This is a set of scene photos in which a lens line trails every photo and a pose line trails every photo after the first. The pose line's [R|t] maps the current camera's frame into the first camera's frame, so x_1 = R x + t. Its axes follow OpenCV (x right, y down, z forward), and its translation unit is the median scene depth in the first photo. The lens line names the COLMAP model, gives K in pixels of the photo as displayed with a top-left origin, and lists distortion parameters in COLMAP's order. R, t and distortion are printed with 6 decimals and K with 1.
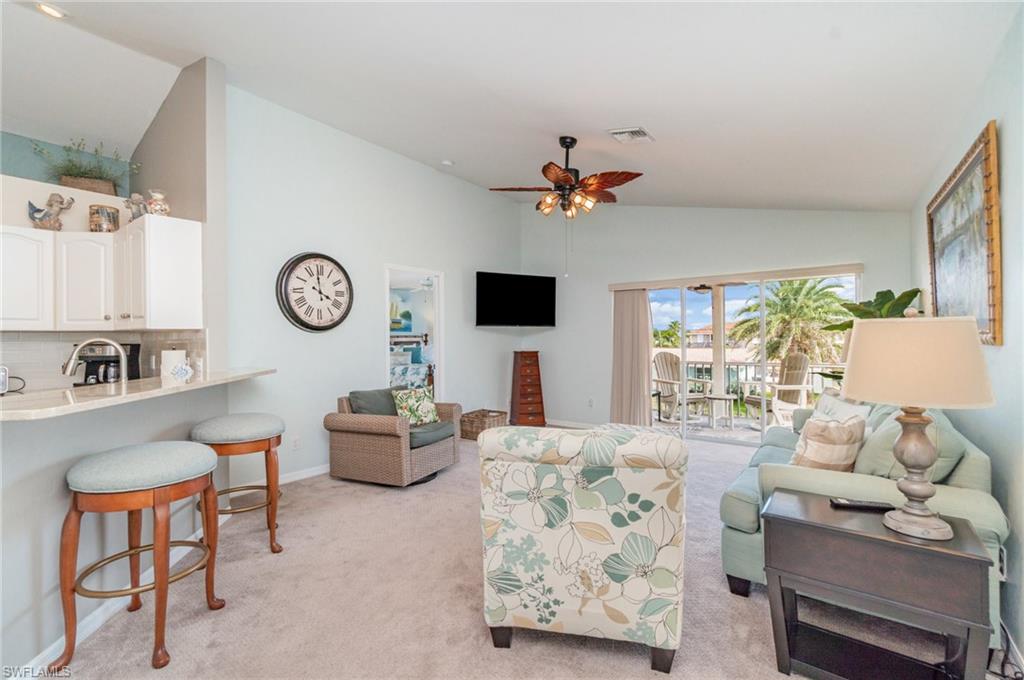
lens RADIAL K [[439.5, 0, 502.4], [0, 439.5, 340.3], [0, 0, 1]] dist [-0.017068, 0.000041]
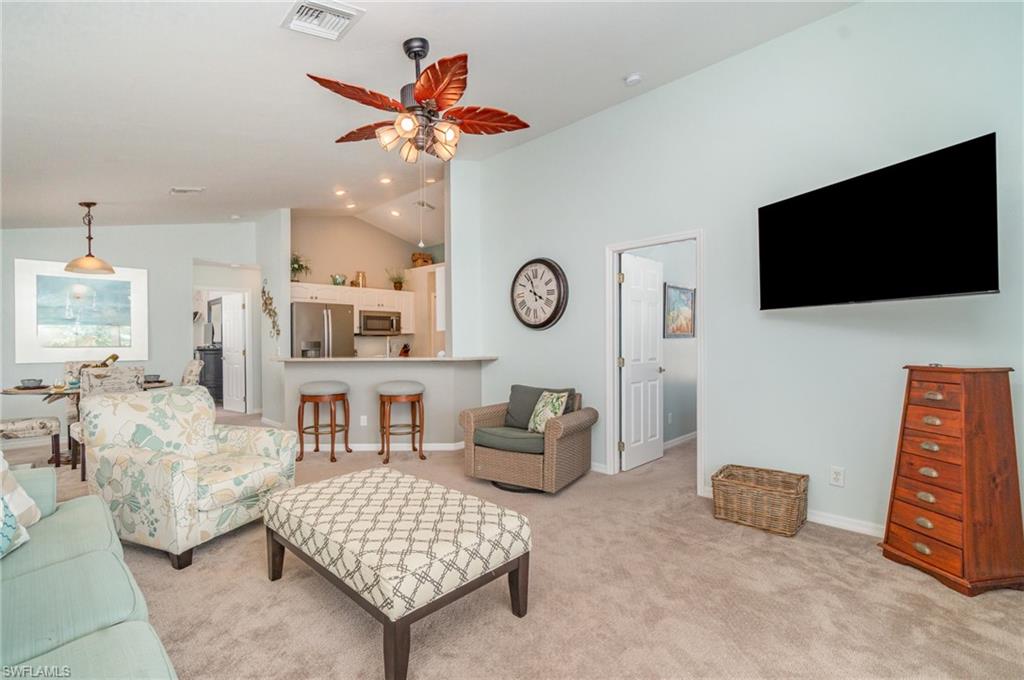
lens RADIAL K [[439.5, 0, 502.4], [0, 439.5, 340.3], [0, 0, 1]] dist [-0.017068, 0.000041]
pose [[-0.130262, 0.008574, -0.991442, 0.694448], [0.003227, 0.999961, 0.008224, -0.000914], [0.991474, -0.002129, -0.130285, 1.047474]]
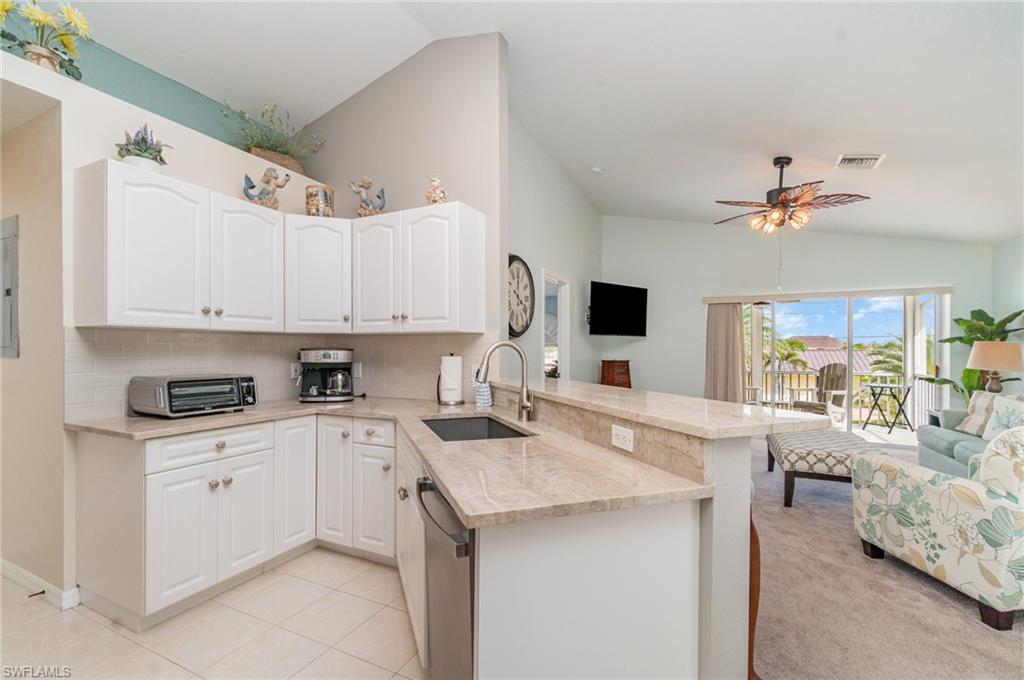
lens RADIAL K [[446.6, 0, 510.1], [0, 446.6, 353.9], [0, 0, 1]] dist [-0.013408, -0.000082]
pose [[0.980790, 0.002707, 0.195049, -0.610695], [-0.002958, 0.999995, 0.000995, 0.013303], [-0.195046, -0.001553, 0.980793, 0.055757]]
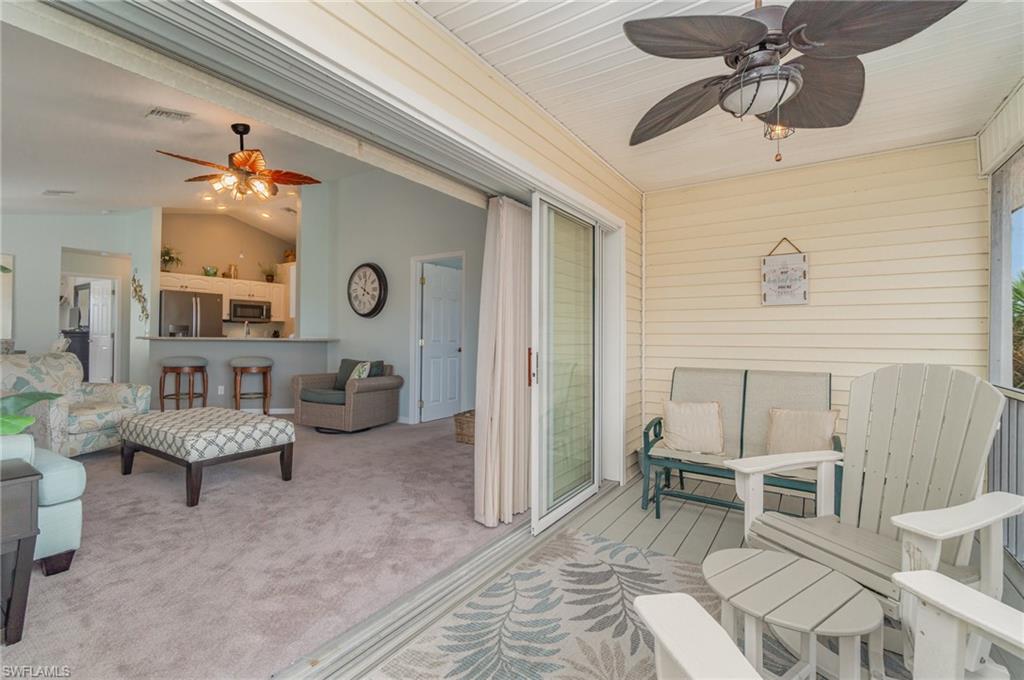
lens RADIAL K [[449.0, 0, 506.4], [0, 449.0, 330.7], [0, 0, 1]] dist [-0.016387, 0.000218]
pose [[0.055735, -0.005092, -0.998433, 1.082166], [-0.013975, 0.999885, -0.005880, 0.026767], [0.998348, 0.014281, 0.055658, 1.369923]]
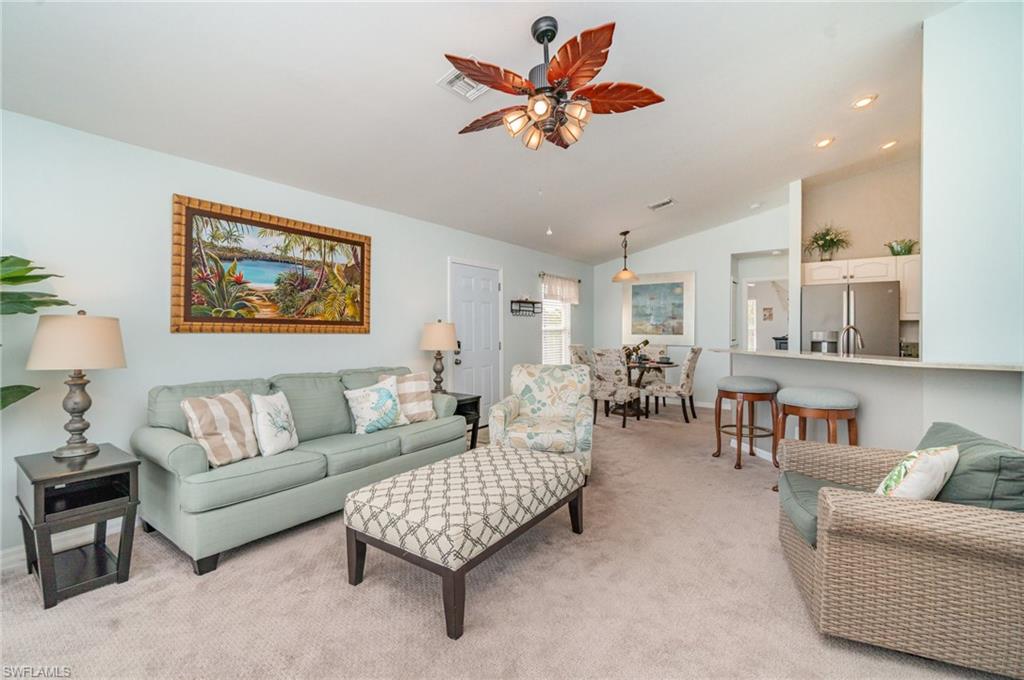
lens RADIAL K [[436.4, 0, 513.1], [0, 436.4, 329.6], [0, 0, 1]] dist [-0.001519, -0.000059]
pose [[-0.999052, 0.007603, -0.042861, 0.180053], [0.007550, 0.999971, 0.001397, -0.000262], [0.042870, 0.001072, -0.999080, 1.434664]]
